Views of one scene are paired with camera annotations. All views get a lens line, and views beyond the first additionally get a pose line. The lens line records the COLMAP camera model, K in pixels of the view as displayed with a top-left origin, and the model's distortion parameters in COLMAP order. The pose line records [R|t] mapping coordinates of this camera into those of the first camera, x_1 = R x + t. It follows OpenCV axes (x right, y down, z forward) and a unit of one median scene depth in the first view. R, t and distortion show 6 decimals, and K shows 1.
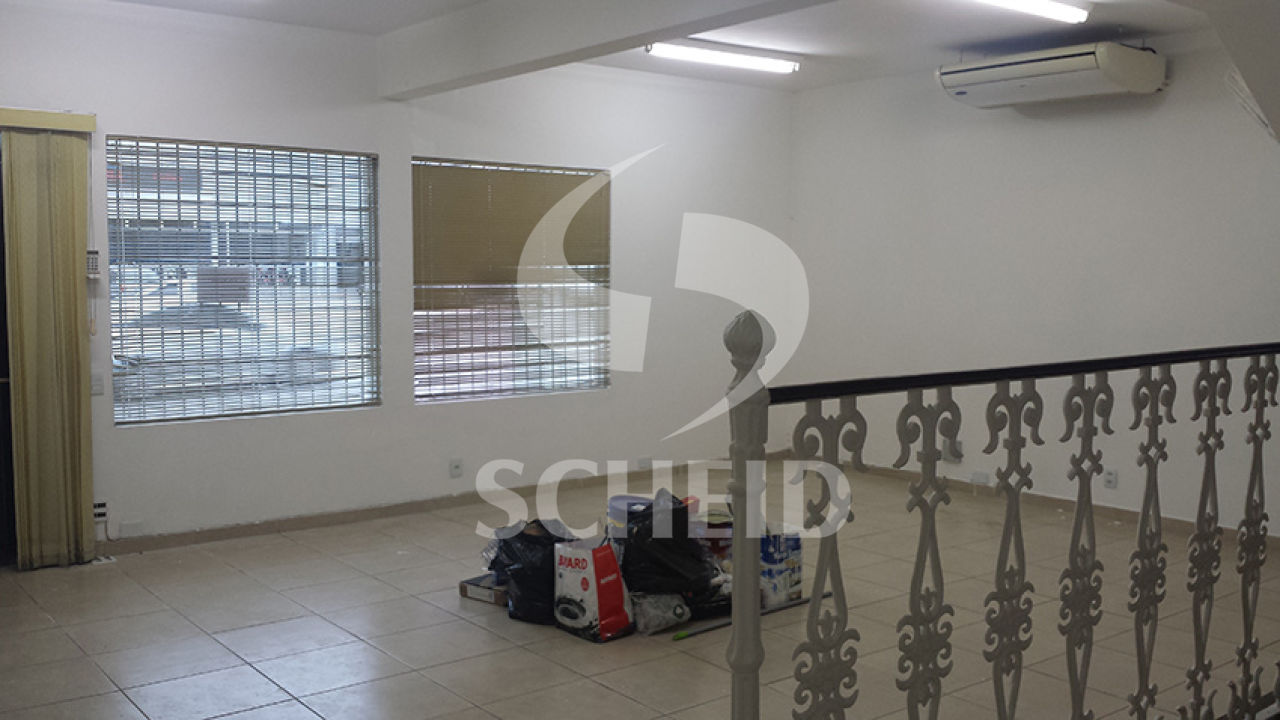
lens RADIAL K [[1199.5, 0, 639.1], [0, 1199.5, 360.9], [0, 0, 1]] dist [-0.005409, 0.000000]
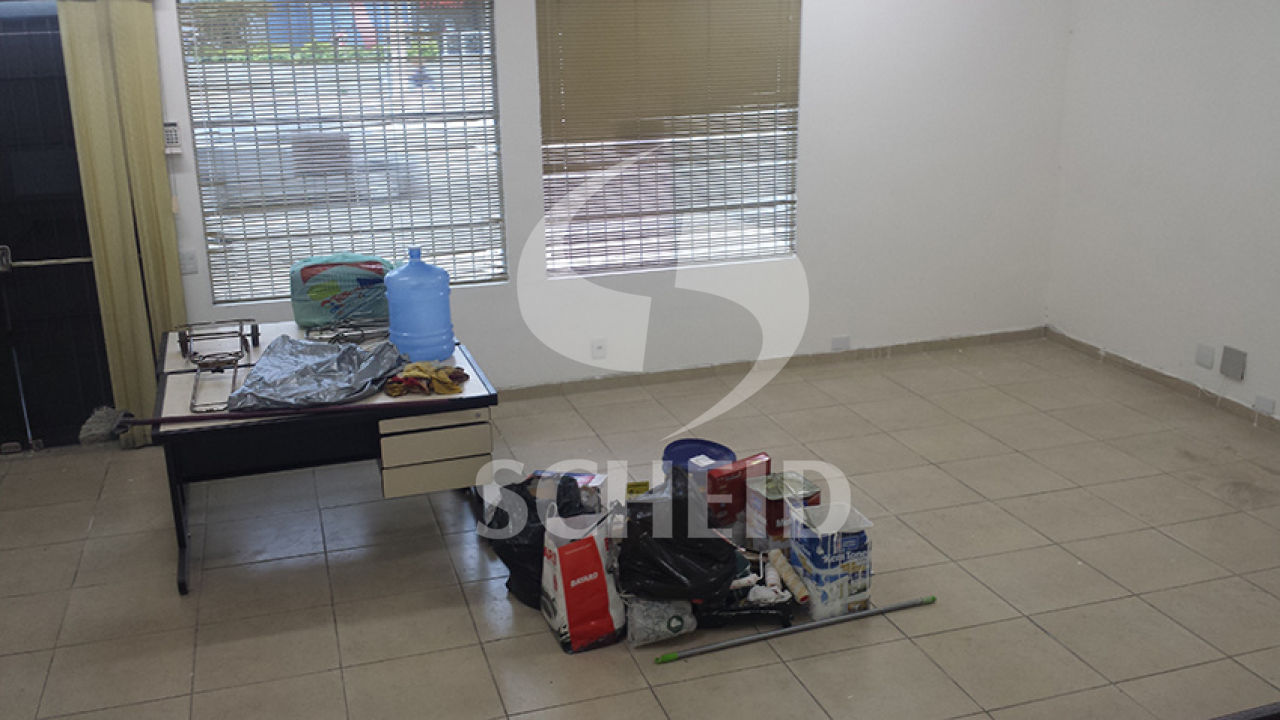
lens RADIAL K [[1199.5, 0, 641.7], [0, 1199.5, 358.2], [0, 0, 1]] dist [-0.005409, 0.000000]
pose [[0.938042, 0.078443, -0.337526, 0.250381], [-0.008343, 0.978871, 0.204309, -0.121068], [0.346421, -0.188834, 0.918877, 0.264425]]
